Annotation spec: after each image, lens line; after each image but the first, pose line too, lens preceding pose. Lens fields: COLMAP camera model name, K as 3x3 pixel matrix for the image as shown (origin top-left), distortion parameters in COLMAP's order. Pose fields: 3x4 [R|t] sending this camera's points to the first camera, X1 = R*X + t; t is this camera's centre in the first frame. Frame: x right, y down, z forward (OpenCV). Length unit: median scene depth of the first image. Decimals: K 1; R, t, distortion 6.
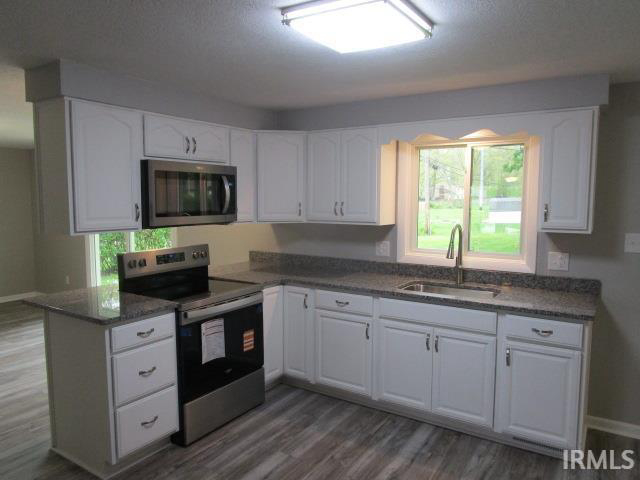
lens RADIAL K [[459.6, 0, 320.0], [0, 459.6, 240.0], [0, 0, 1]] dist [-0.017647, 0.002422]
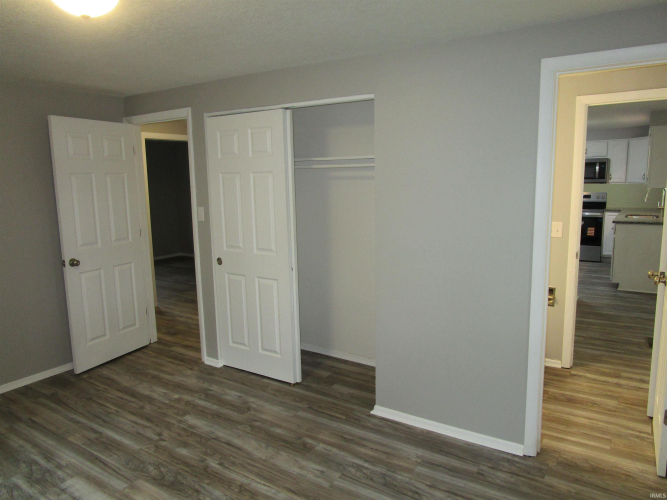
lens RADIAL K [[479.0, 0, 333.5], [0, 479.0, 250.0], [0, 0, 1]] dist [-0.017647, 0.002422]
pose [[-0.007940, 0.148876, -0.988824, 2.460912], [-0.070081, 0.986341, 0.149065, 0.037172], [0.997510, 0.070481, 0.002601, -0.372300]]
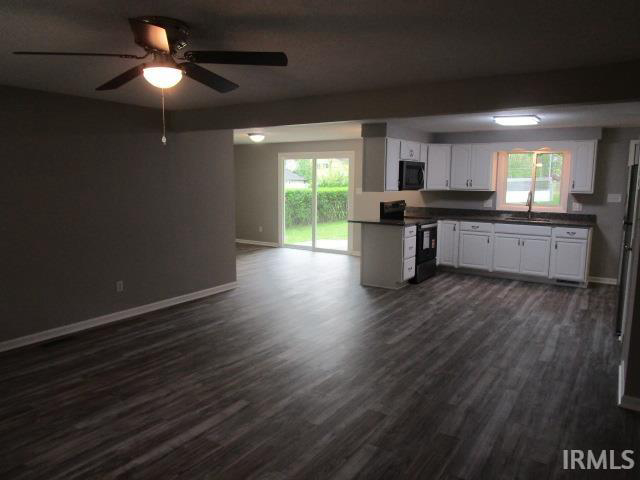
lens RADIAL K [[459.6, 0, 320.0], [0, 459.6, 240.0], [0, 0, 1]] dist [-0.017647, 0.002422]
pose [[0.999942, 0.006826, -0.008356, -0.694549], [-0.006448, 0.998991, 0.044439, 0.113555], [0.008651, -0.044383, 0.998977, -1.208711]]
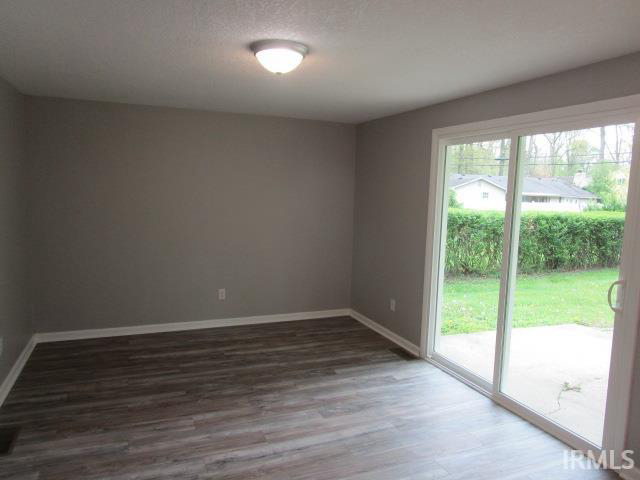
lens RADIAL K [[459.6, 0, 320.0], [0, 459.6, 240.0], [0, 0, 1]] dist [-0.017647, 0.002422]
pose [[0.824874, 0.084390, -0.558983, -0.534324], [-0.076711, 0.996358, 0.037221, -0.059292], [0.560088, 0.012178, 0.828343, 0.730091]]
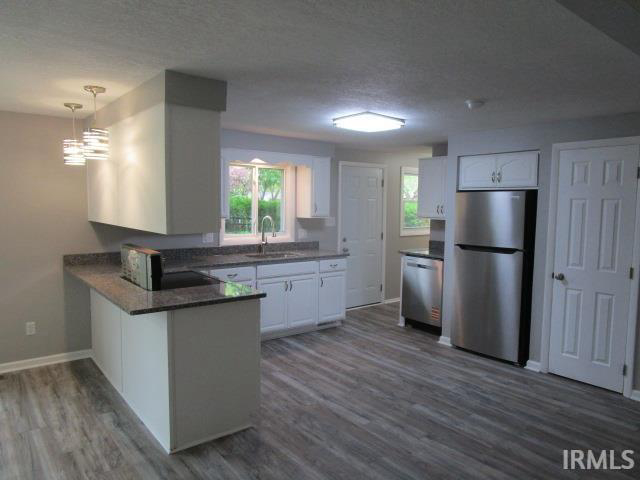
lens RADIAL K [[459.6, 0, 320.0], [0, 459.6, 240.0], [0, 0, 1]] dist [-0.017647, 0.002422]
pose [[0.324547, -0.076955, 0.942734, -1.231275], [0.073803, 0.995707, 0.055872, -0.028857], [-0.942986, 0.051443, 0.328833, 0.307222]]
